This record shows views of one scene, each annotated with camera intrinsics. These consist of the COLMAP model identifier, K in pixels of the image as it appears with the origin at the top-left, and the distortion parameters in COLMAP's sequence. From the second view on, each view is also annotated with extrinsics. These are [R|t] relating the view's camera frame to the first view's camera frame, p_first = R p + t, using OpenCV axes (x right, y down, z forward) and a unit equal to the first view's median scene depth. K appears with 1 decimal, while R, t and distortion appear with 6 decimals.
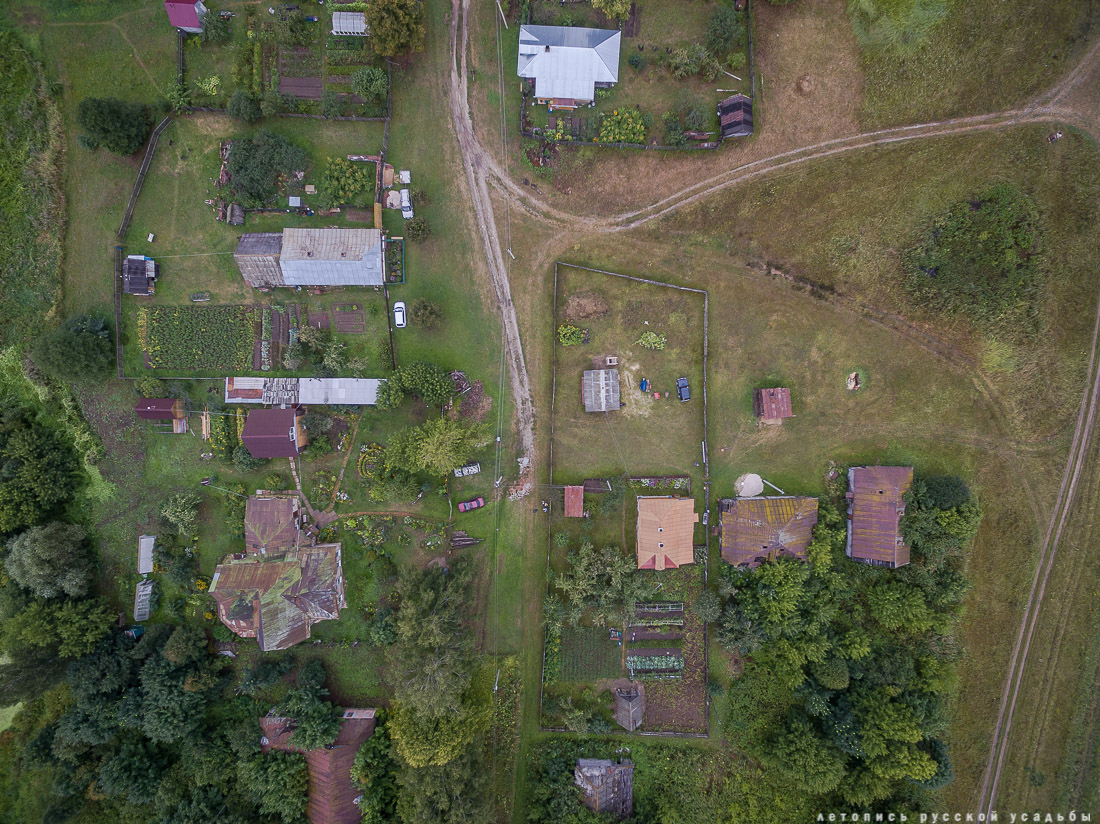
lens RADIAL K [[614.2, 0, 545.6], [0, 614.2, 408.5], [0, 0, 1]] dist [0.002845, 0.002303]
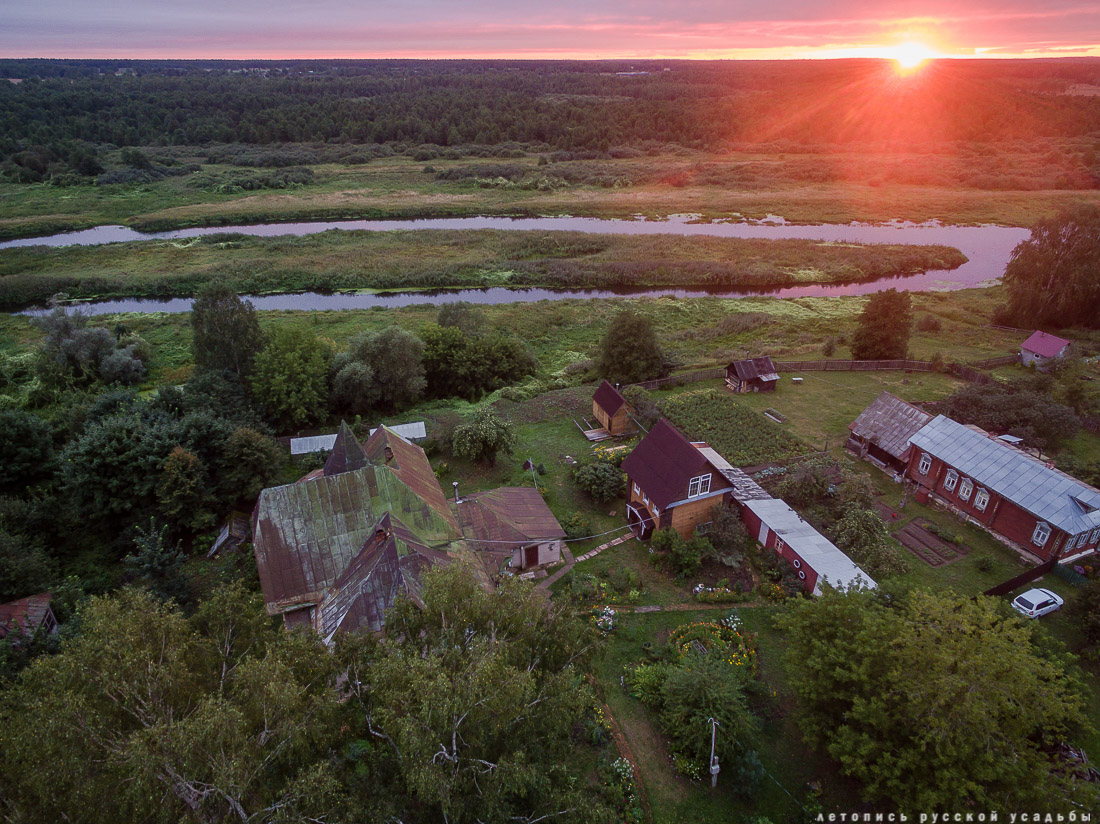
lens RADIAL K [[635.8, 0, 550.0], [0, 635.8, 412.0], [0, 0, 1]] dist [0.001726, 0.012053]
pose [[0.347484, 0.437611, -0.829308, -0.032146], [-0.935698, 0.104268, -0.337042, 0.322576], [-0.061023, 0.893099, 0.445703, 0.678948]]
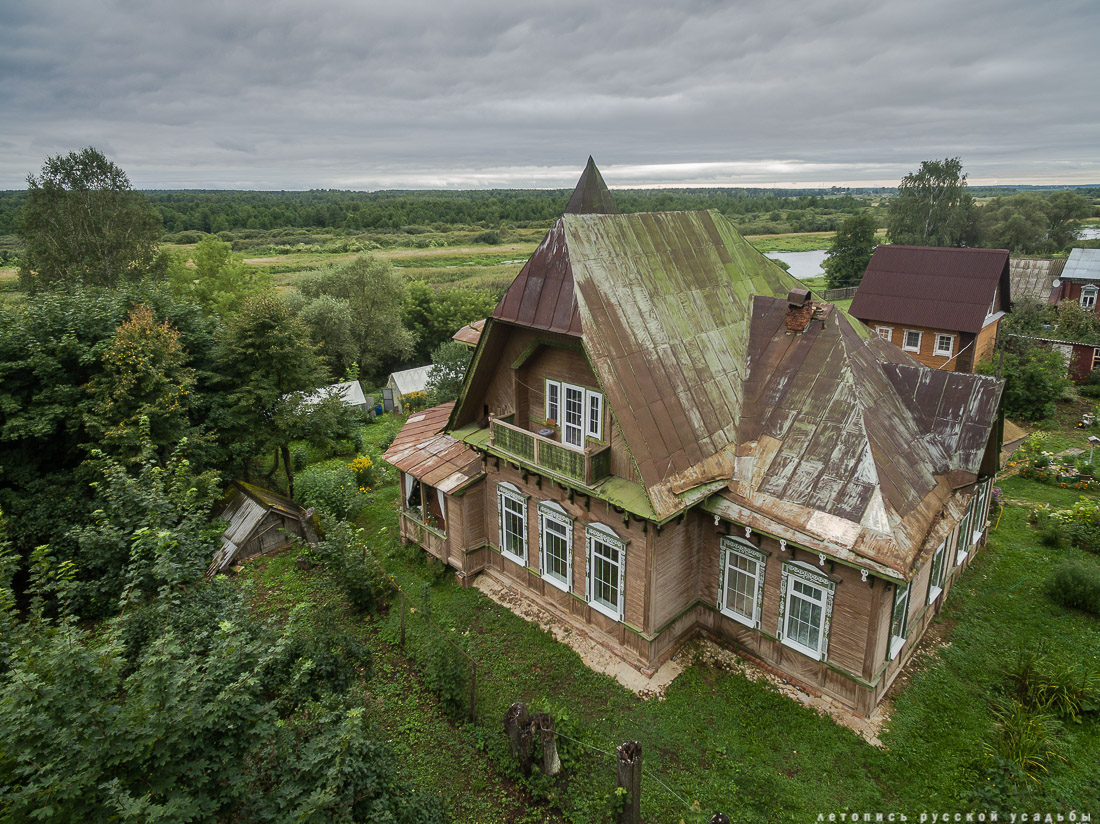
lens RADIAL K [[641.2, 0, 553.3], [0, 641.2, 361.9], [0, 0, 1]] dist [0.002866, 0.001108]
pose [[0.682459, 0.160030, -0.713190, -0.295838], [-0.730390, 0.112024, -0.673781, 0.483349], [-0.027931, 0.980735, 0.193337, 0.926963]]
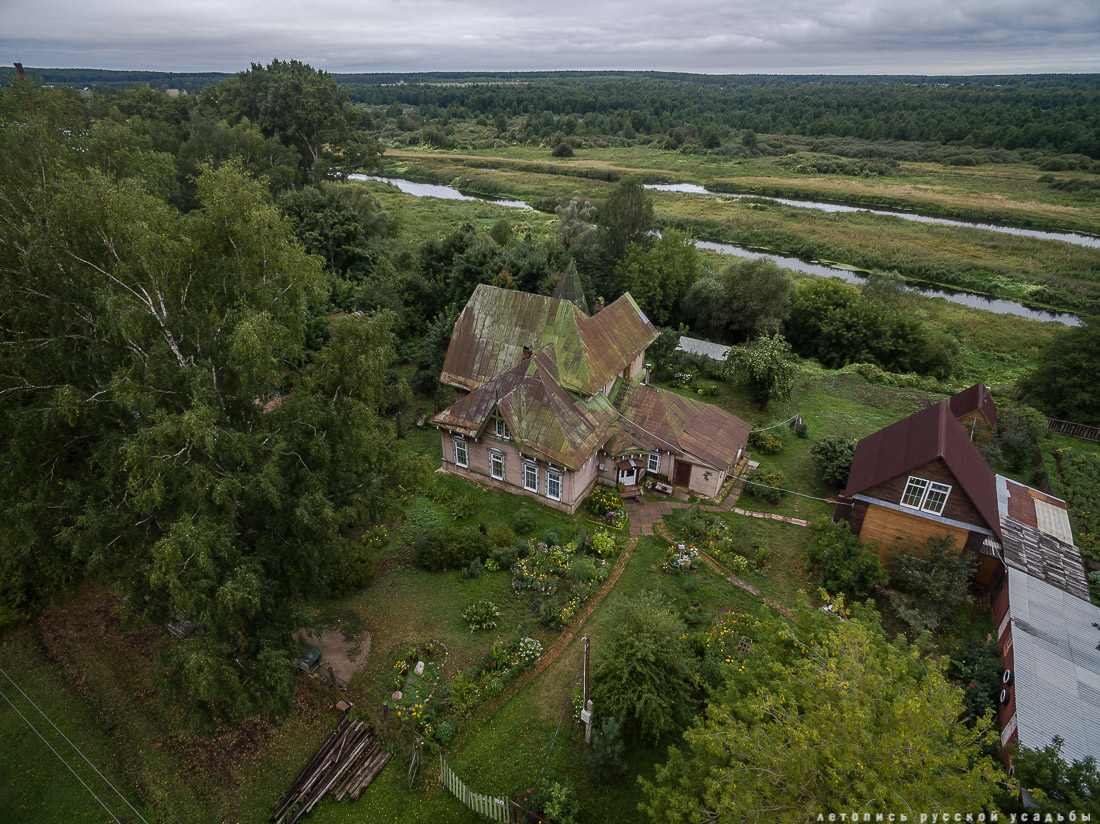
lens RADIAL K [[614.2, 0, 545.6], [0, 614.2, 408.5], [0, 0, 1]] dist [0.002845, 0.002303]
pose [[-0.524719, 0.386583, -0.758435, -0.050154], [-0.847765, -0.318137, 0.424363, 0.087496], [-0.077234, 0.865646, 0.494664, 0.766123]]
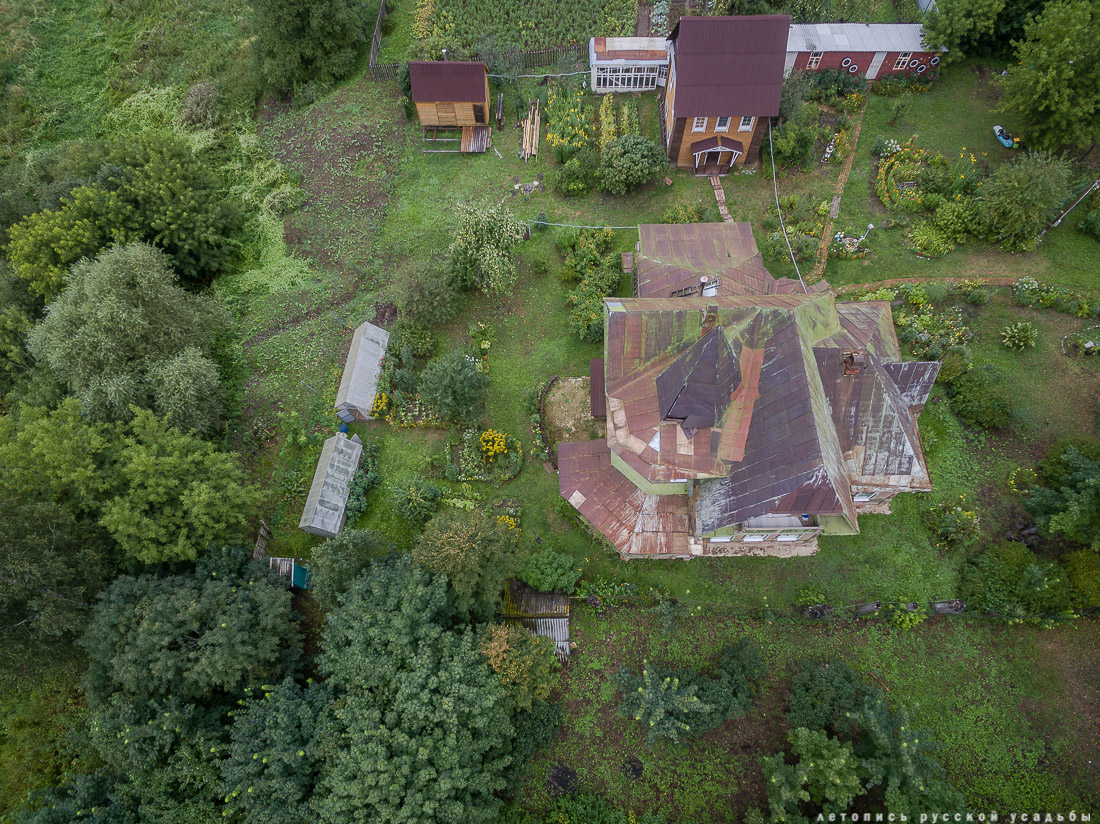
lens RADIAL K [[630.7, 0, 553.8], [0, 630.7, 466.1], [0, 0, 1]] dist [0.000777, 0.000179]
pose [[0.999234, 0.007227, -0.038457, -0.524575], [-0.022696, 0.907625, -0.419169, 0.476815], [0.031875, 0.419720, 0.907094, 0.677204]]
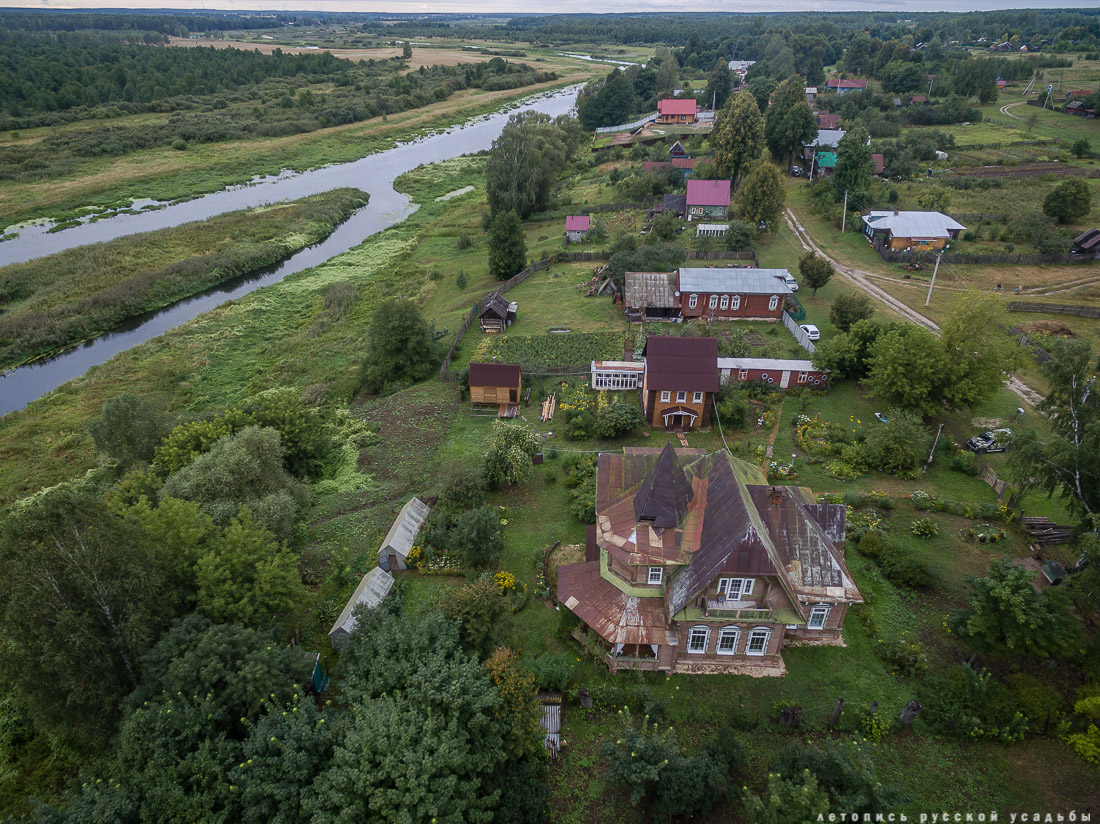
lens RADIAL K [[649.6, 0, 554.1], [0, 649.6, 415.2], [0, 0, 1]] dist [0.000169, 0.000575]
pose [[0.997899, 0.026958, -0.058919, -0.514722], [-0.064713, 0.459965, -0.885576, 0.674312], [0.003227, 0.887528, 0.460743, 0.692724]]
